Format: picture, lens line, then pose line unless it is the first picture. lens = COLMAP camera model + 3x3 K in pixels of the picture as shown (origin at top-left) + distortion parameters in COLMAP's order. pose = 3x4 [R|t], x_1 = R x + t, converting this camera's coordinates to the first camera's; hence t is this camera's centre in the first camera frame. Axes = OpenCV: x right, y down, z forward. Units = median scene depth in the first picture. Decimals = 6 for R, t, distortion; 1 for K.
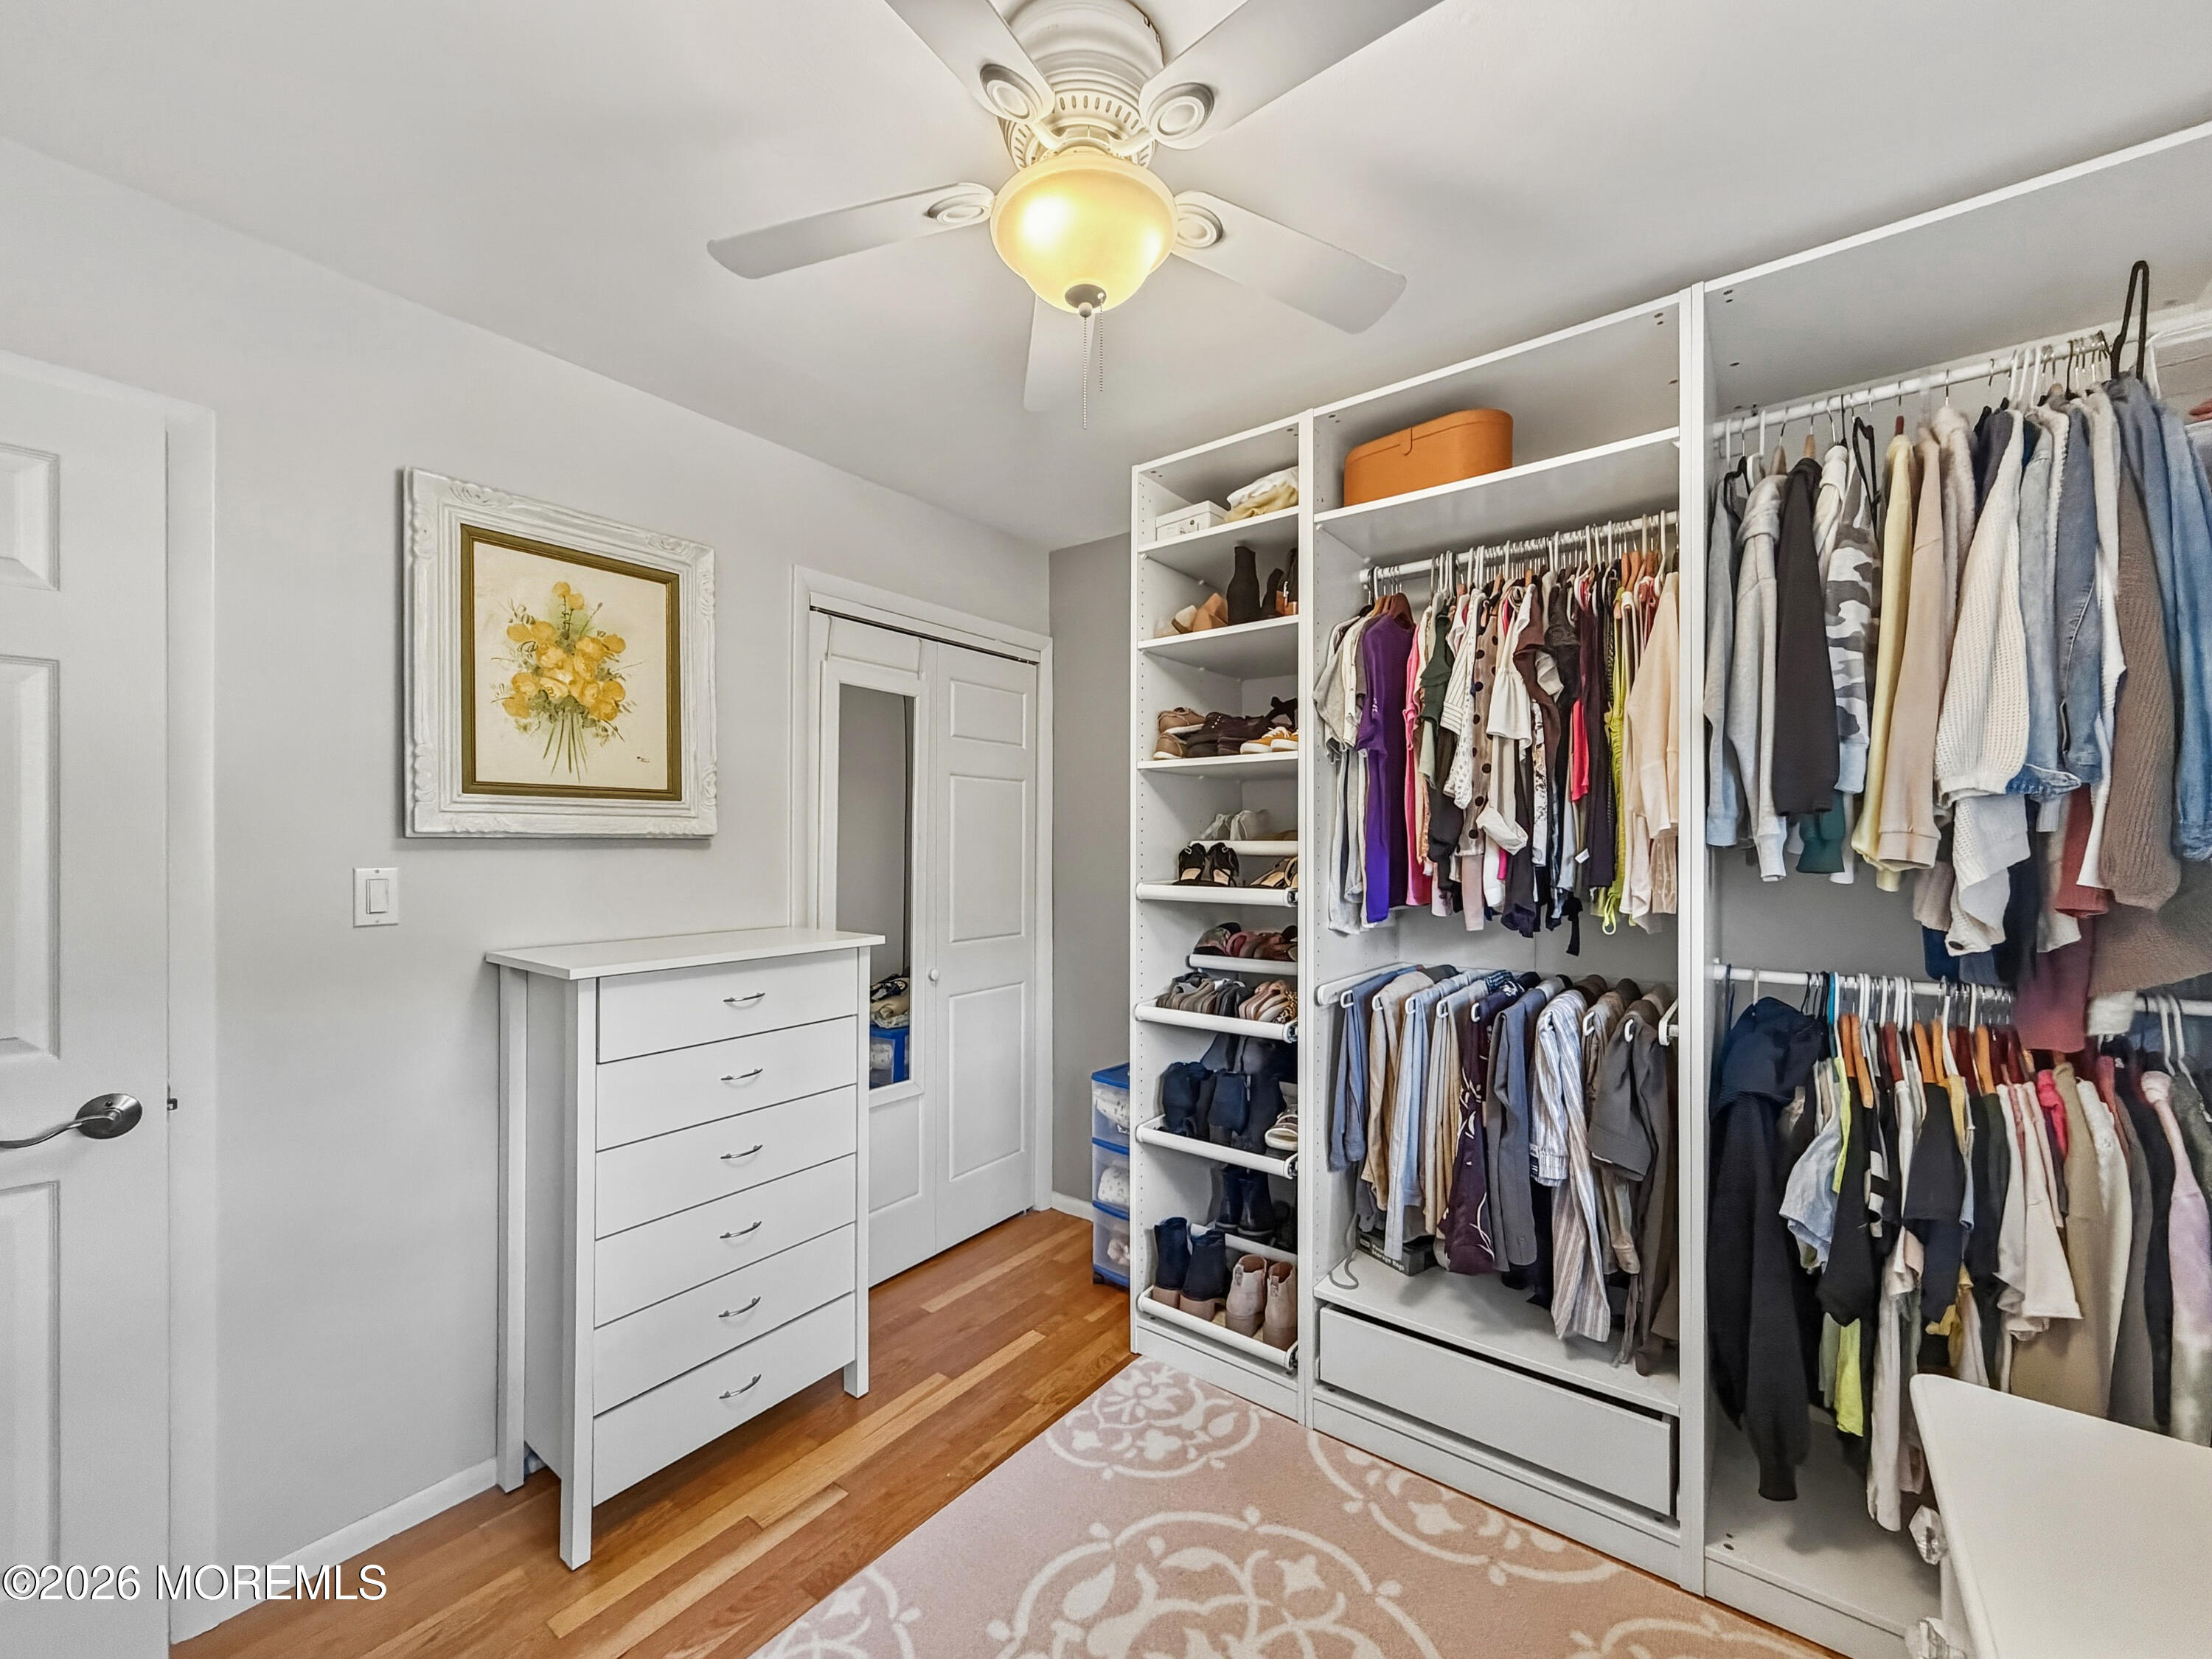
lens RADIAL K [[878.9, 0, 1105.3], [0, 878.9, 826.1], [0, 0, 1]] dist [0.000453, -0.000087]
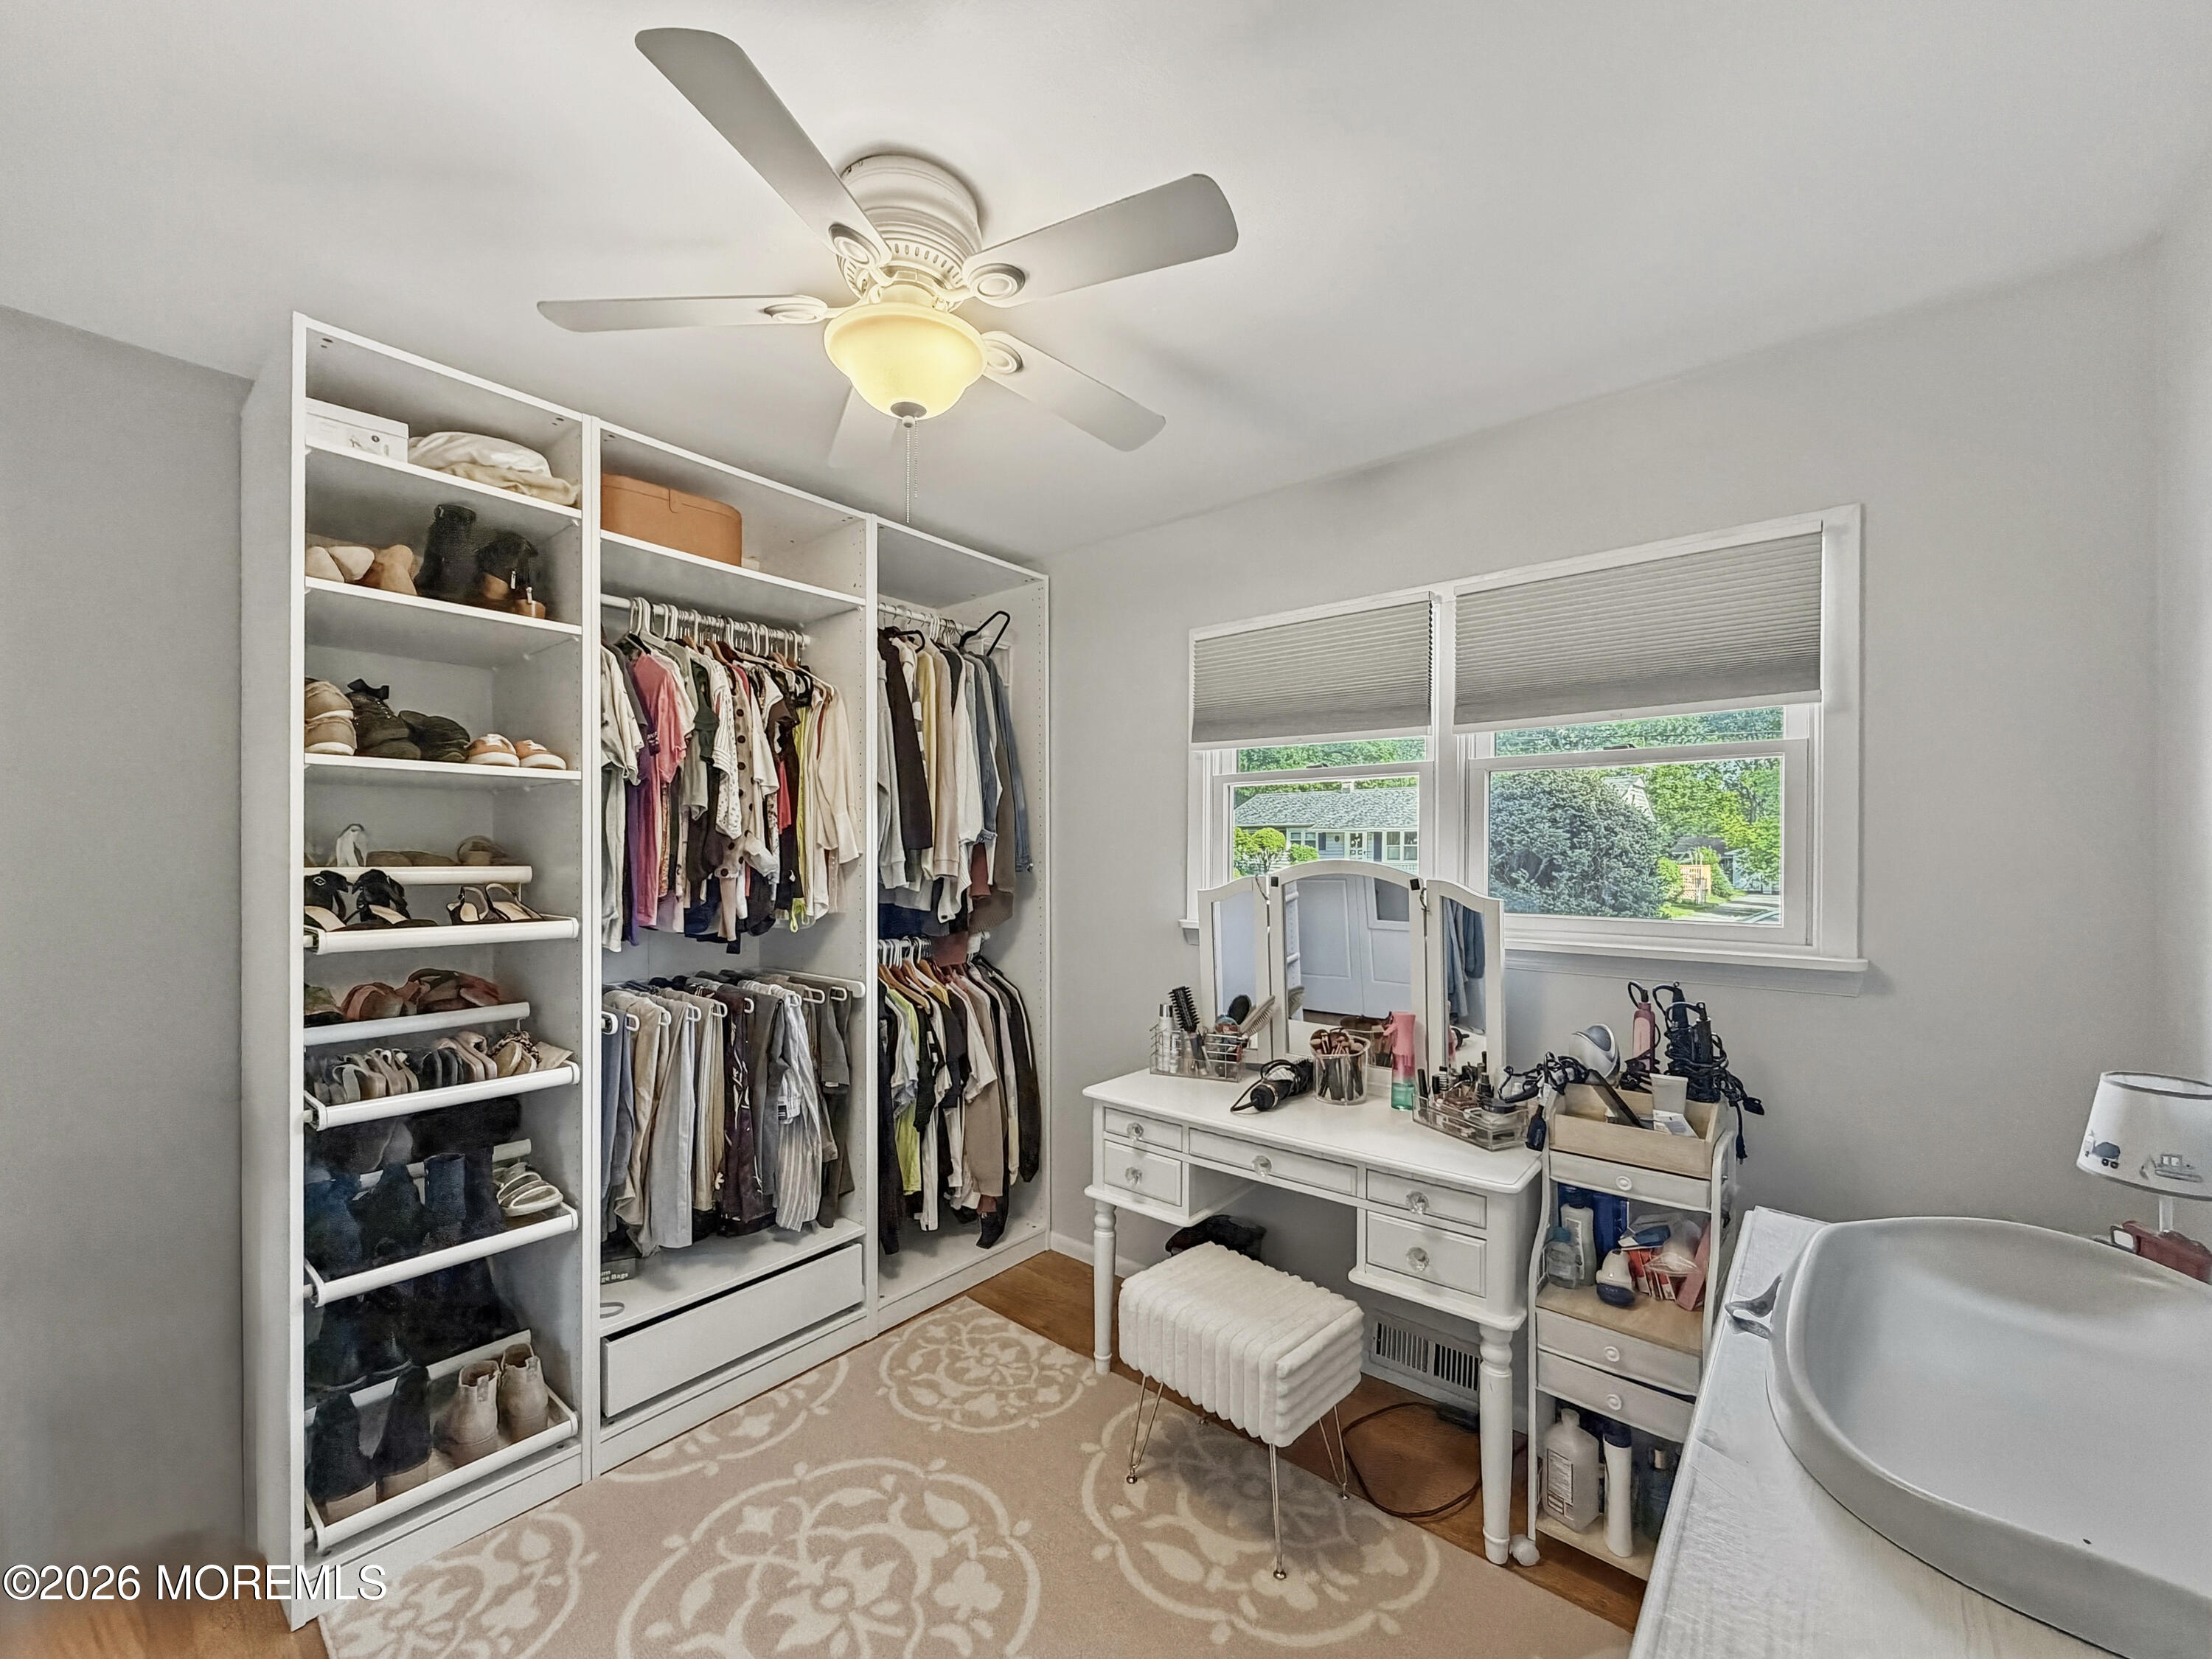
lens RADIAL K [[852.5, 0, 1106.0], [0, 852.5, 829.5], [0, 0, 1]] dist [0.000039, 0.000054]
pose [[0.054308, 0.027741, 0.998139, -0.703207], [-0.020781, 0.999429, -0.026647, -0.011813], [-0.998308, -0.019295, 0.054854, 0.413538]]
